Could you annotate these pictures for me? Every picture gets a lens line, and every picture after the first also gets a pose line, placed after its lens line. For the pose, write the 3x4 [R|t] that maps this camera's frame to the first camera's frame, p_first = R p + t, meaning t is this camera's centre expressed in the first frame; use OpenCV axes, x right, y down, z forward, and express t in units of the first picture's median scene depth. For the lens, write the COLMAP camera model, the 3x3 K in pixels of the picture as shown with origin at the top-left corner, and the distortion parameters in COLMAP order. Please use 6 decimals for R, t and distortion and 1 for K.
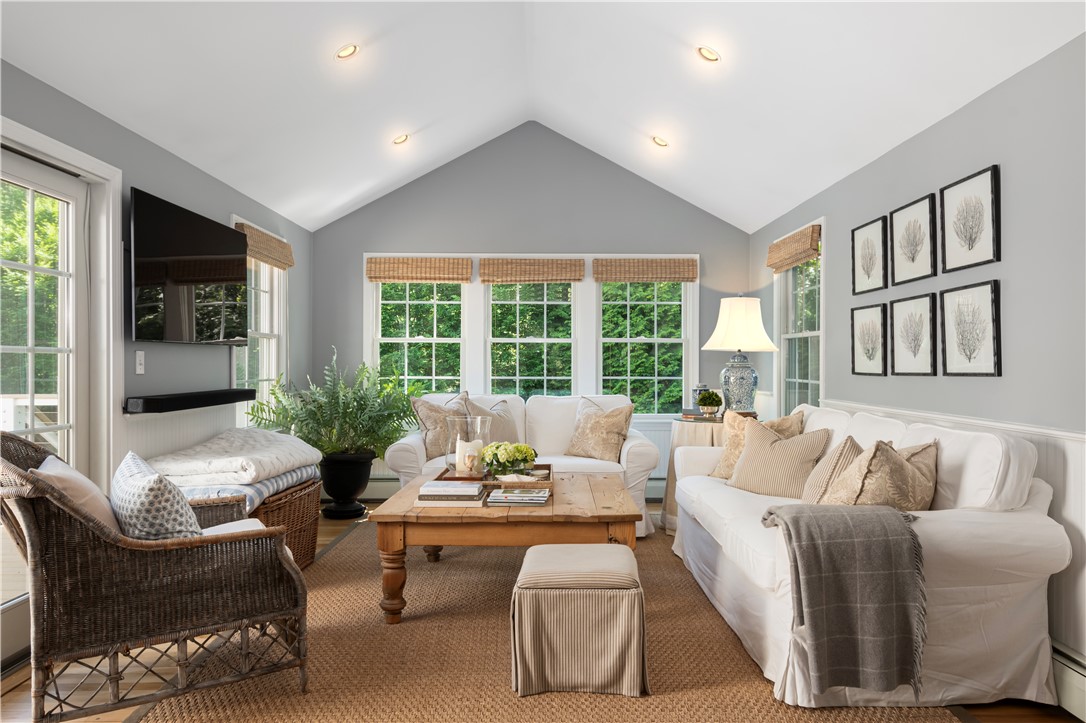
lens RADIAL K [[712.2, 0, 543.0], [0, 712.2, 361.5], [0, 0, 1]] dist [0.000692, -0.000038]
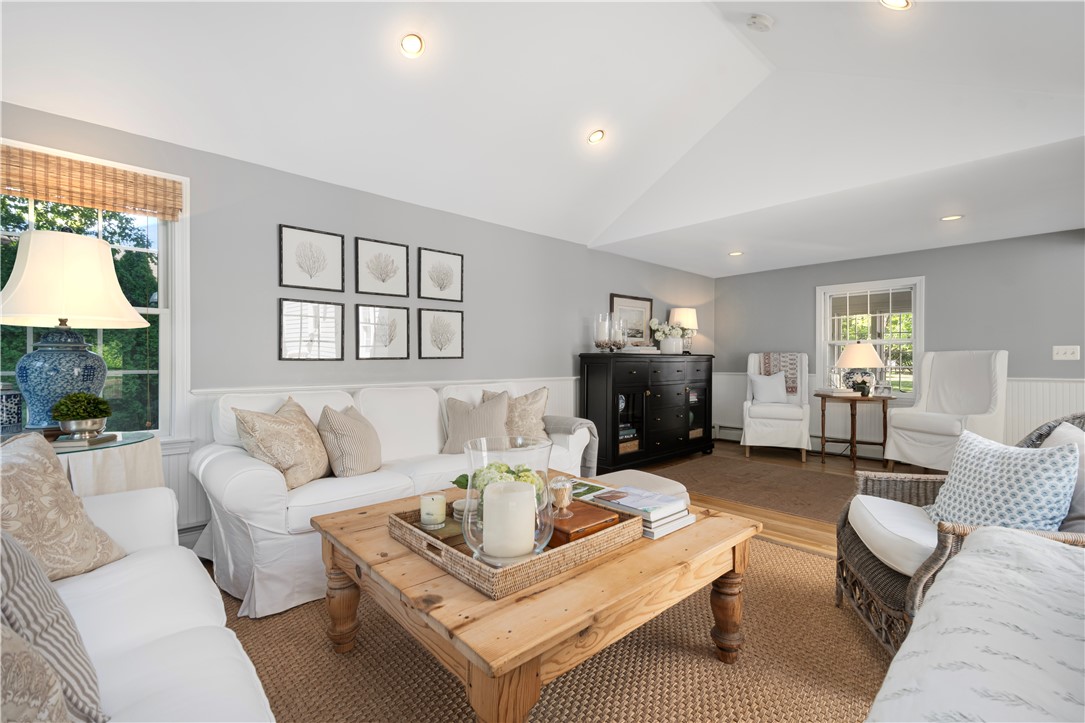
lens RADIAL K [[477.4, 0, 542.5], [0, 477.4, 361.5], [0, 0, 1]] dist [0.001072, 0.000016]
pose [[-0.672664, -0.000011, 0.739948, -0.289065], [0.001695, 0.999997, 0.001555, 0.015406], [-0.739946, 0.002300, -0.672662, 0.949049]]
